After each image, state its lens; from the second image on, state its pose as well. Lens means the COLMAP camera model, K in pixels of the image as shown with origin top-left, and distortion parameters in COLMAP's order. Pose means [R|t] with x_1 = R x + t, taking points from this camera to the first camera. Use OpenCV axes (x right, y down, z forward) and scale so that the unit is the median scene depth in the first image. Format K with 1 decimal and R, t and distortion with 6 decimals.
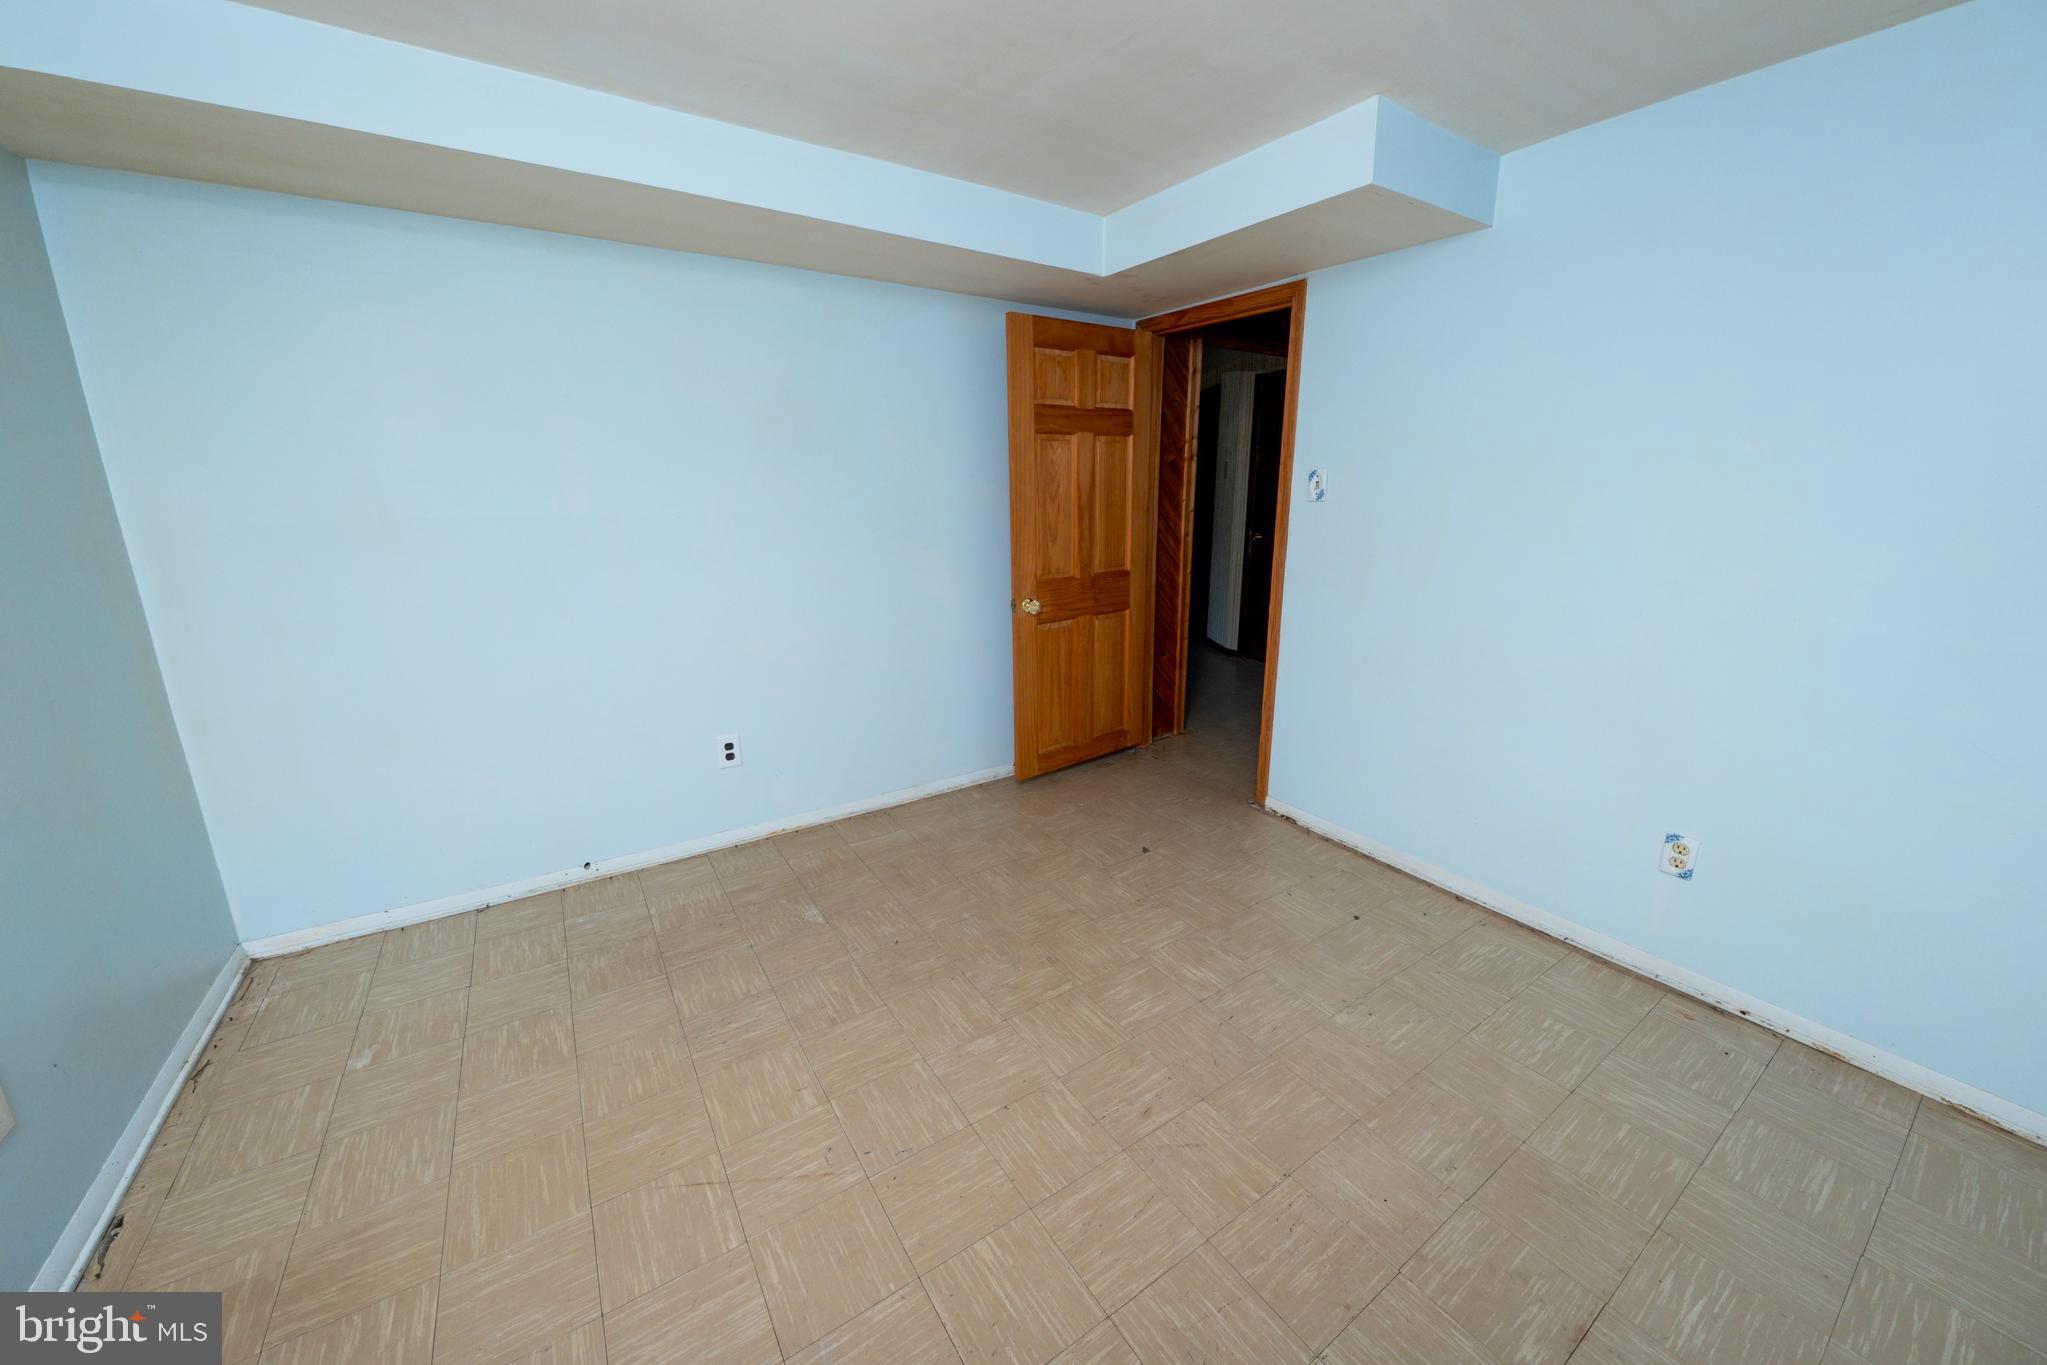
lens RADIAL K [[714.9, 0, 1024.9], [0, 714.9, 674.3], [0, 0, 1]] dist [0.001190, 0.000034]
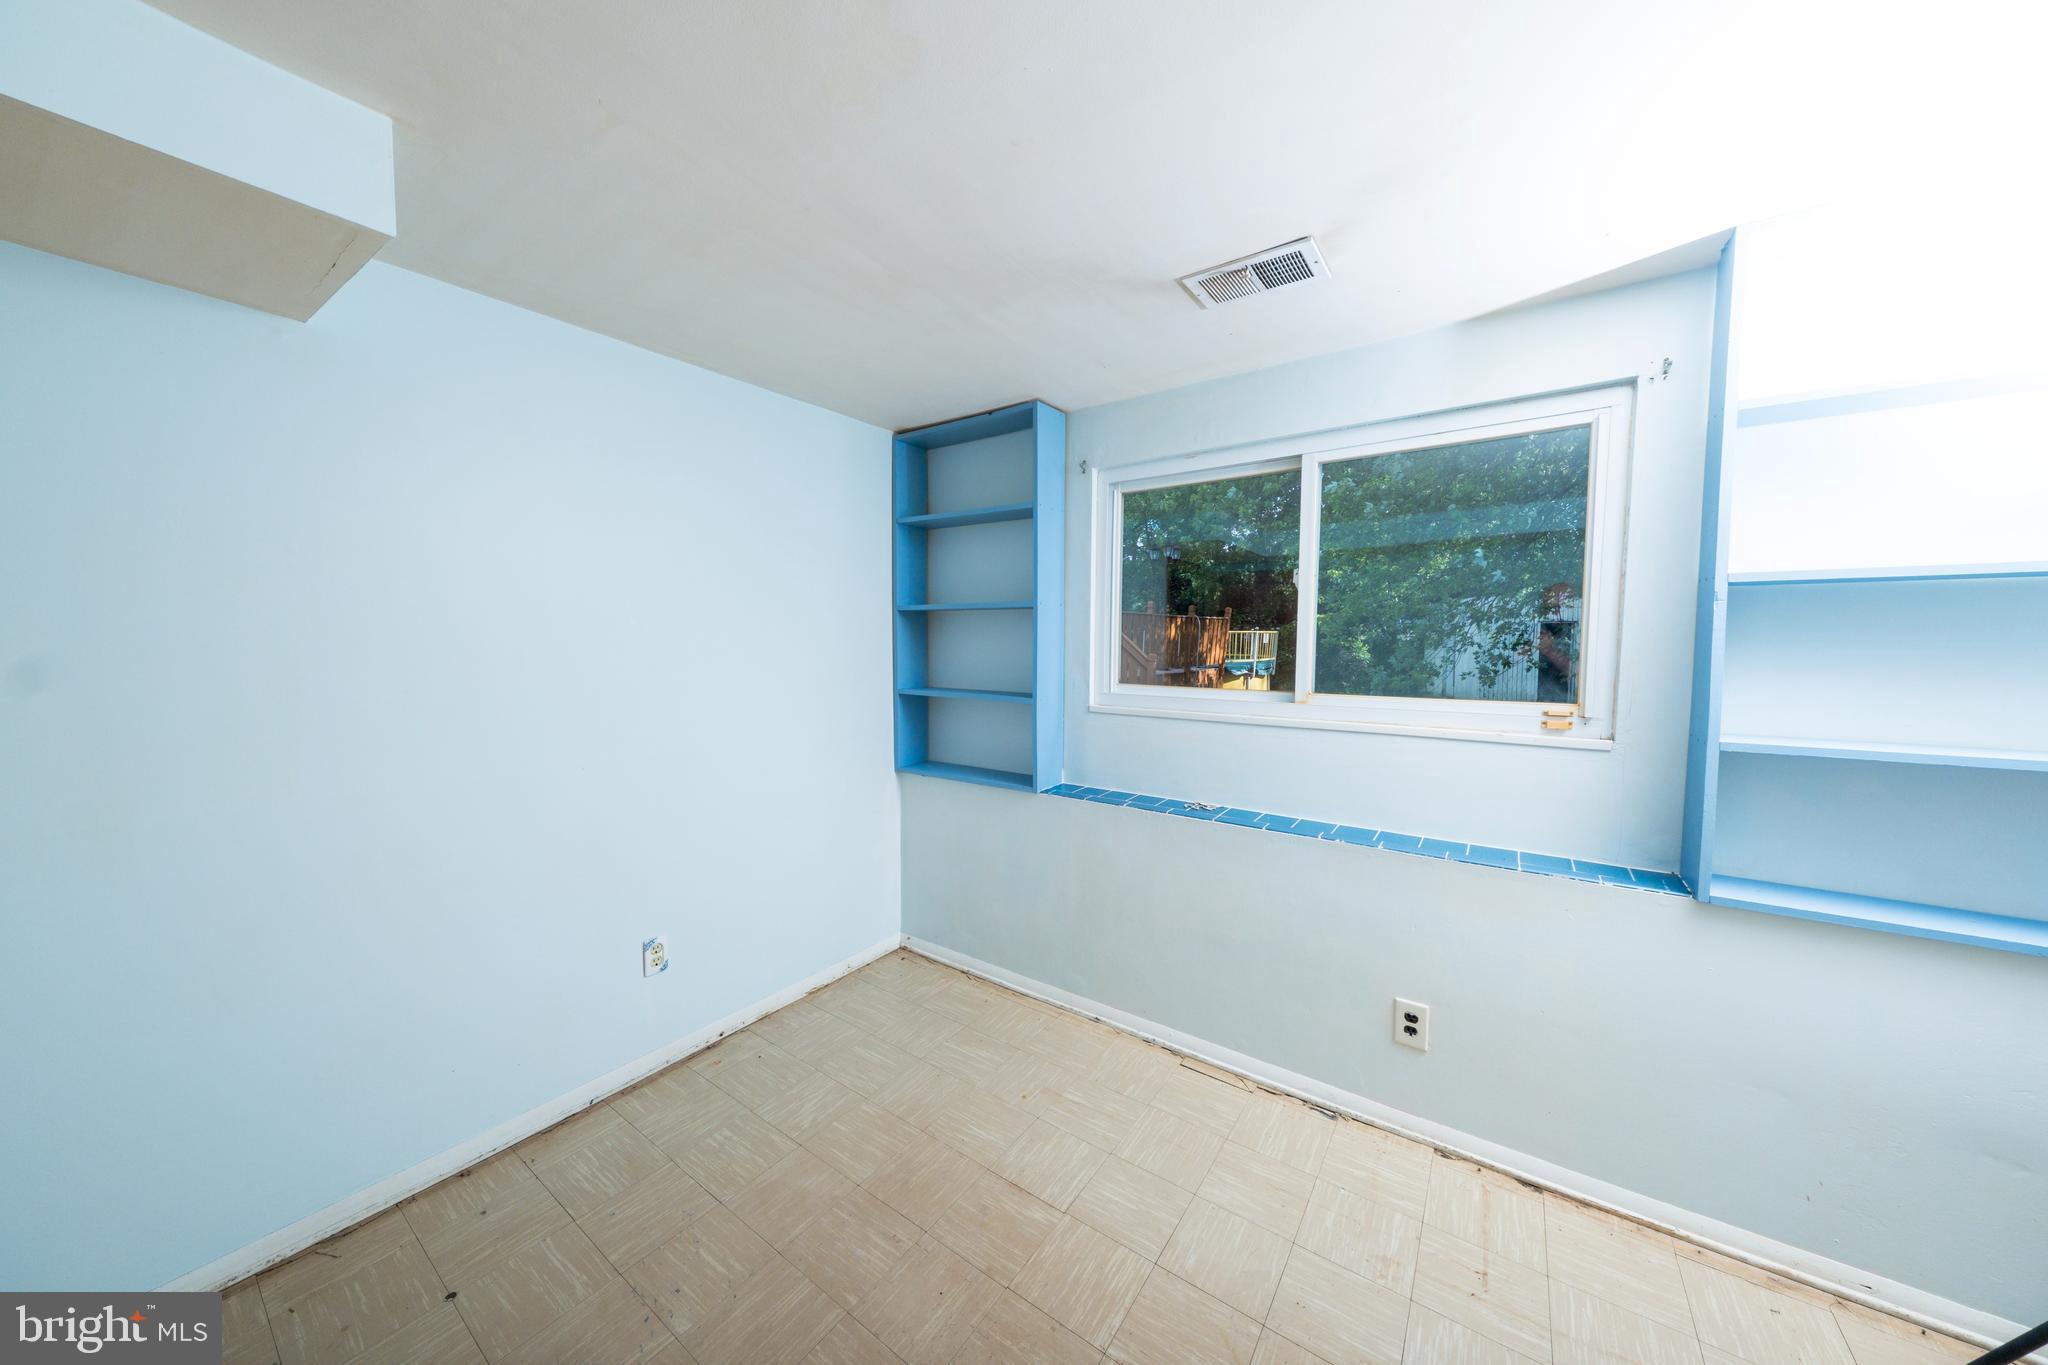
lens RADIAL K [[715.3, 0, 1025.4], [0, 715.3, 674.3], [0, 0, 1]] dist [0.001190, 0.000034]
pose [[-0.355266, -0.049606, 0.933448, -0.367974], [0.242087, 0.959639, 0.143135, -0.204670], [-0.902873, 0.276827, -0.328918, 0.734052]]
